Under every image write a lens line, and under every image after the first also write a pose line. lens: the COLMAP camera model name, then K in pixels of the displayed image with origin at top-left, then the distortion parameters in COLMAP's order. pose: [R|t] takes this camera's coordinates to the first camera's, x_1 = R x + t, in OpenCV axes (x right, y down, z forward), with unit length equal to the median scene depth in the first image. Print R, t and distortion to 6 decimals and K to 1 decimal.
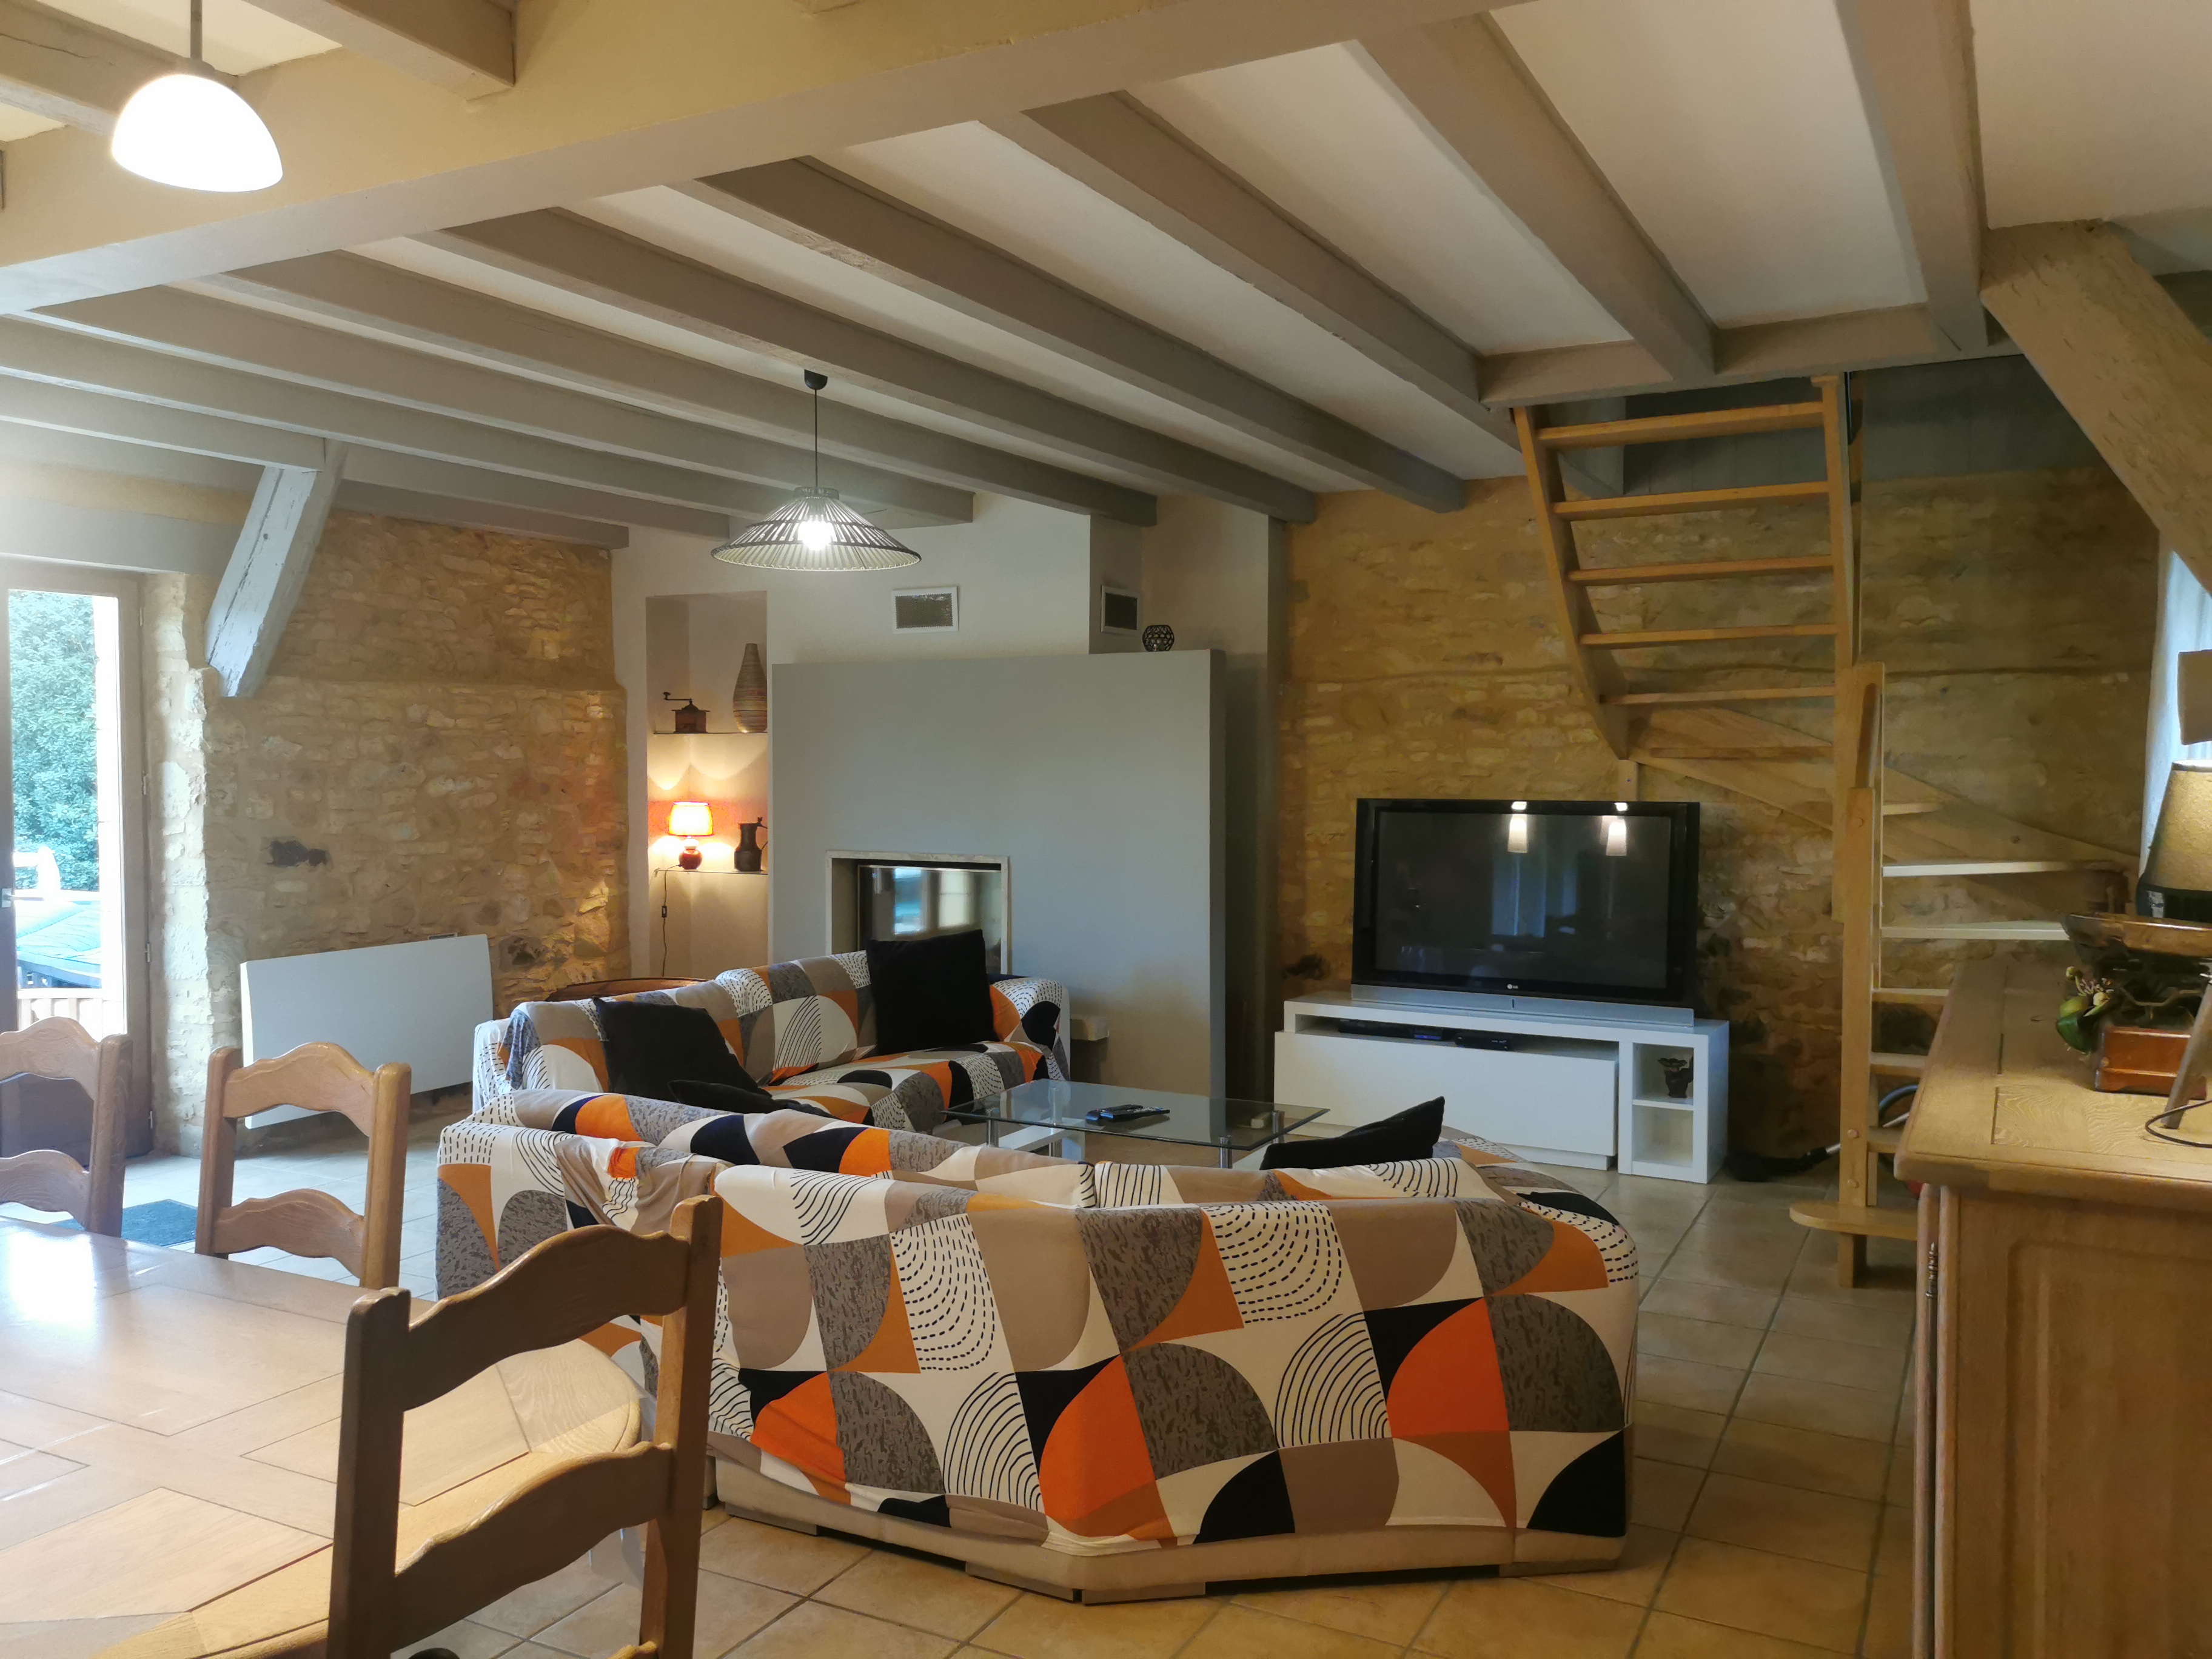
lens RADIAL K [[1701.2, 0, 1106.4], [0, 1701.2, 829.9], [0, 0, 1]] dist [0.009309, 0.004011]
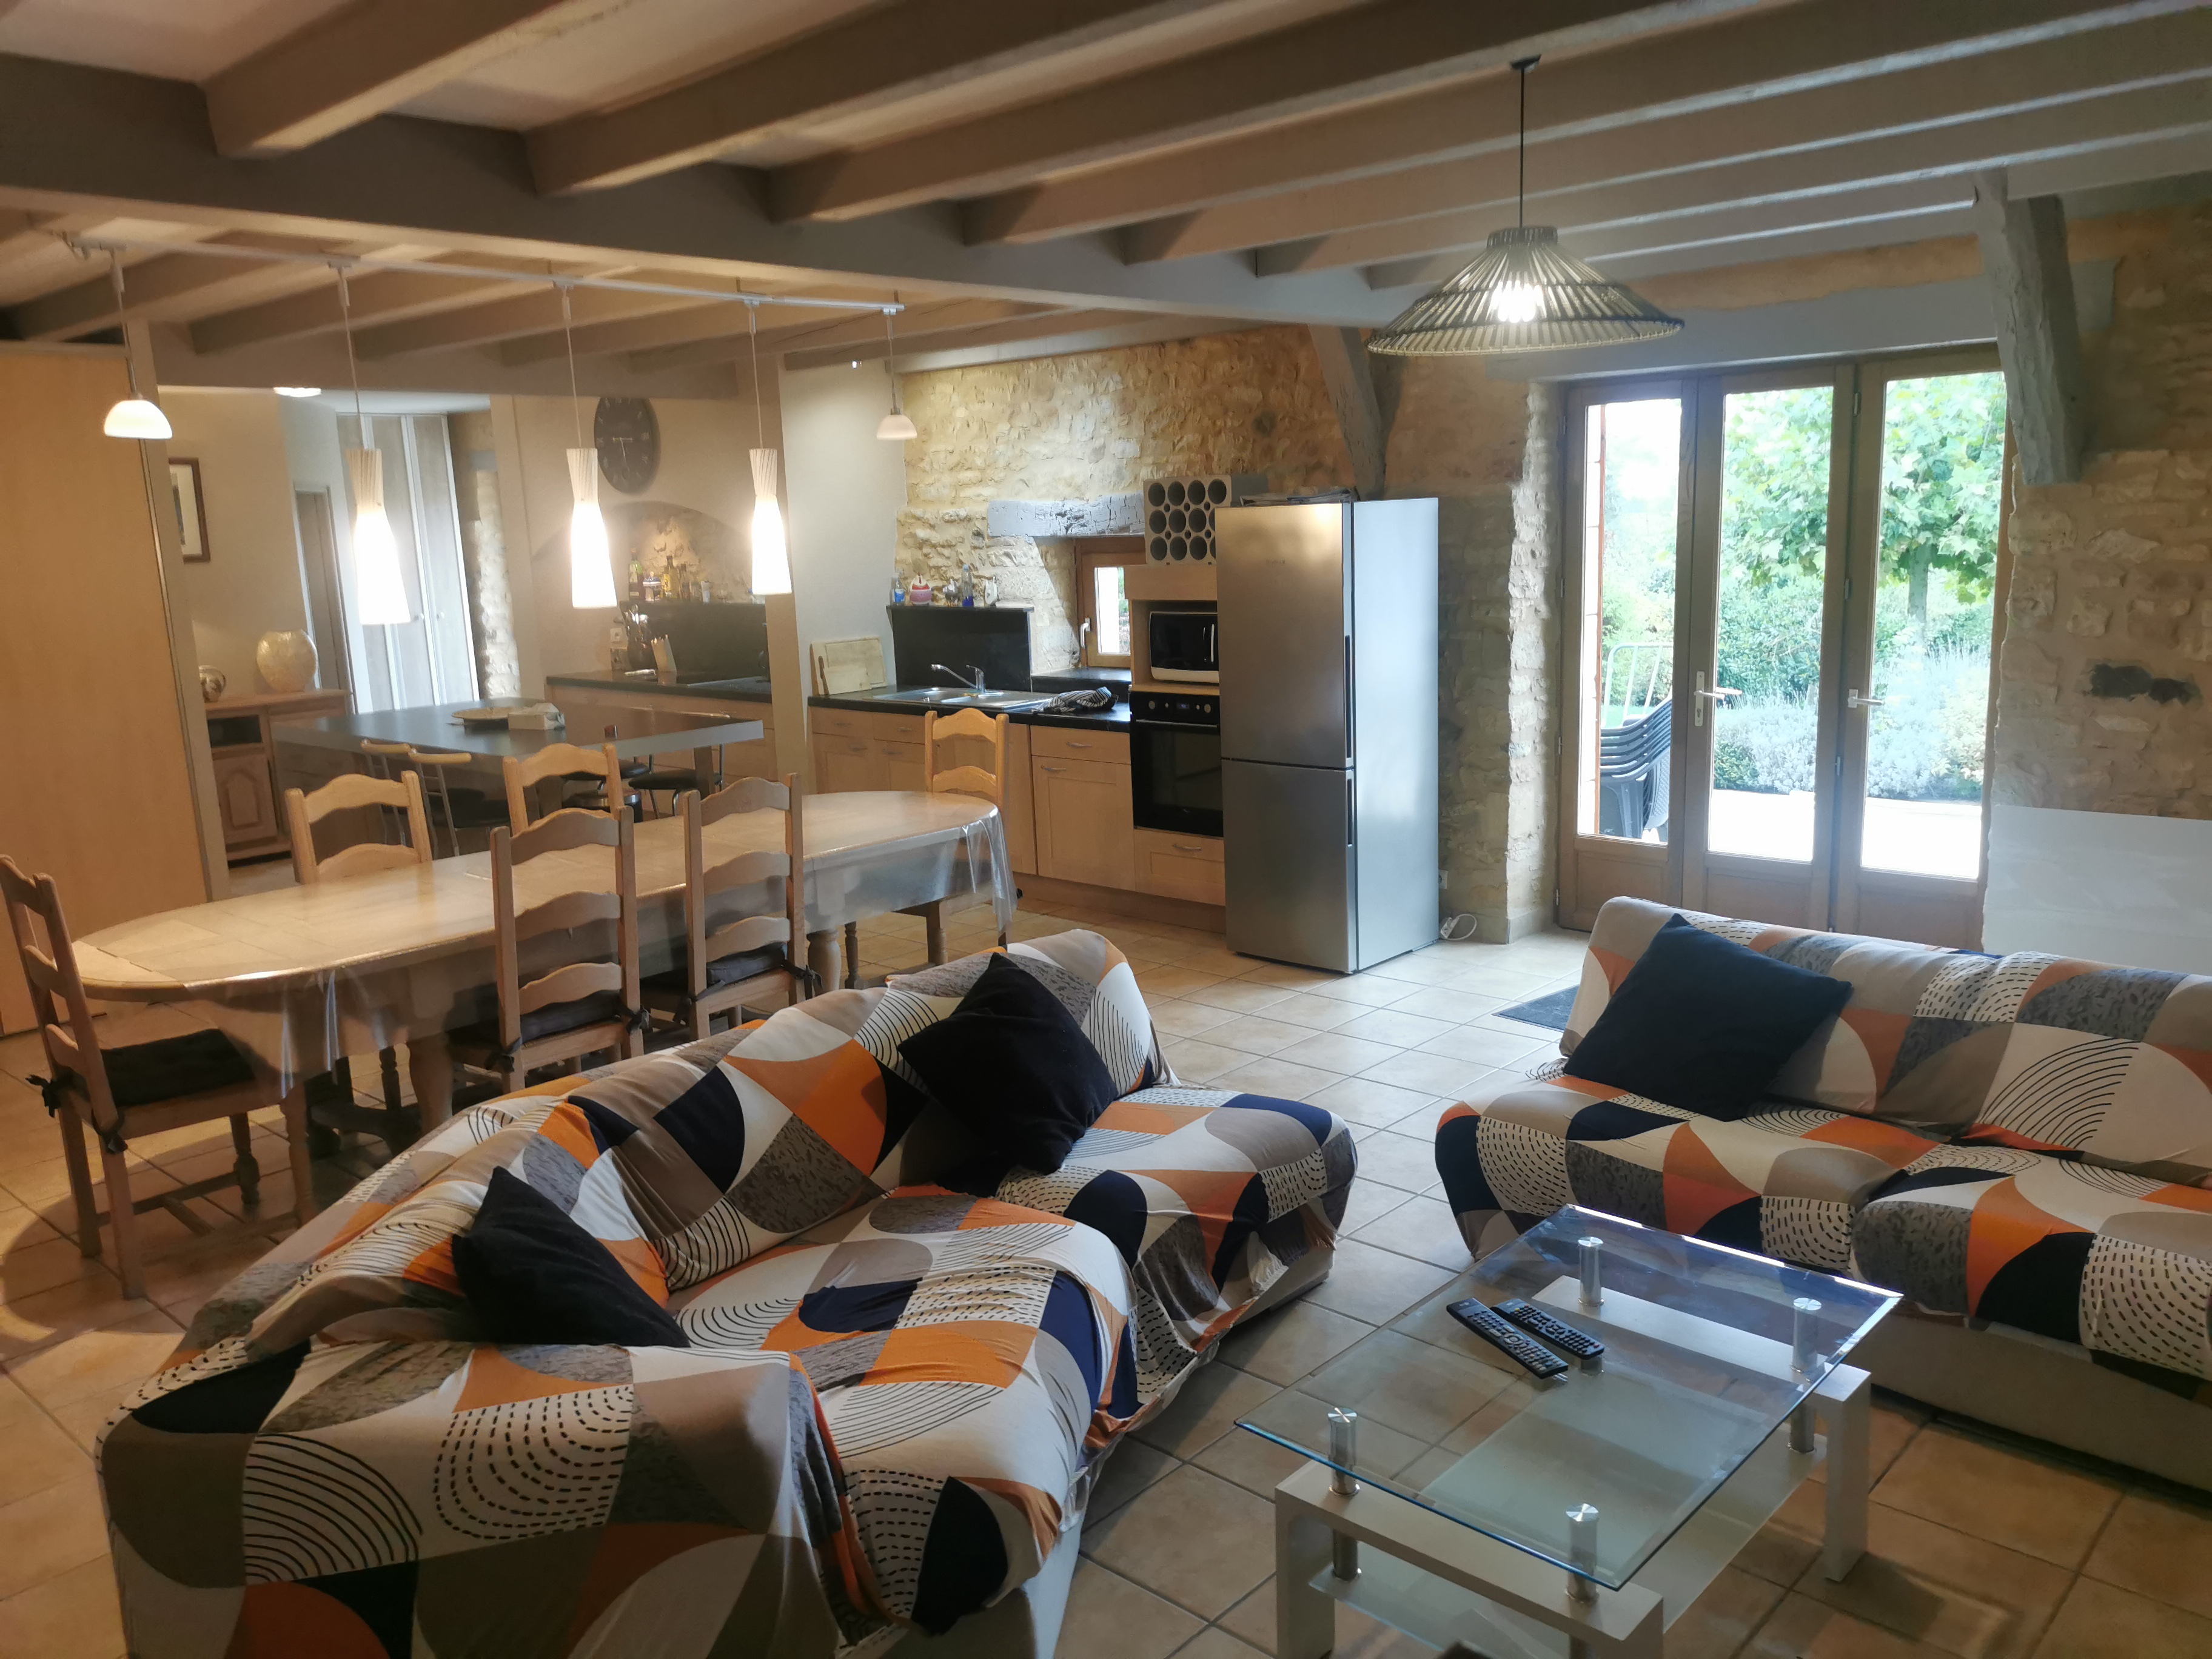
lens RADIAL K [[1701.2, 0, 1107.4], [0, 1701.2, 829.4], [0, 0, 1]] dist [0.009309, 0.004011]
pose [[-0.255736, 0.187453, -0.948399, 0.404279], [0.003774, 0.981207, 0.192920, -0.074105], [0.966739, 0.045757, -0.251637, 0.762727]]
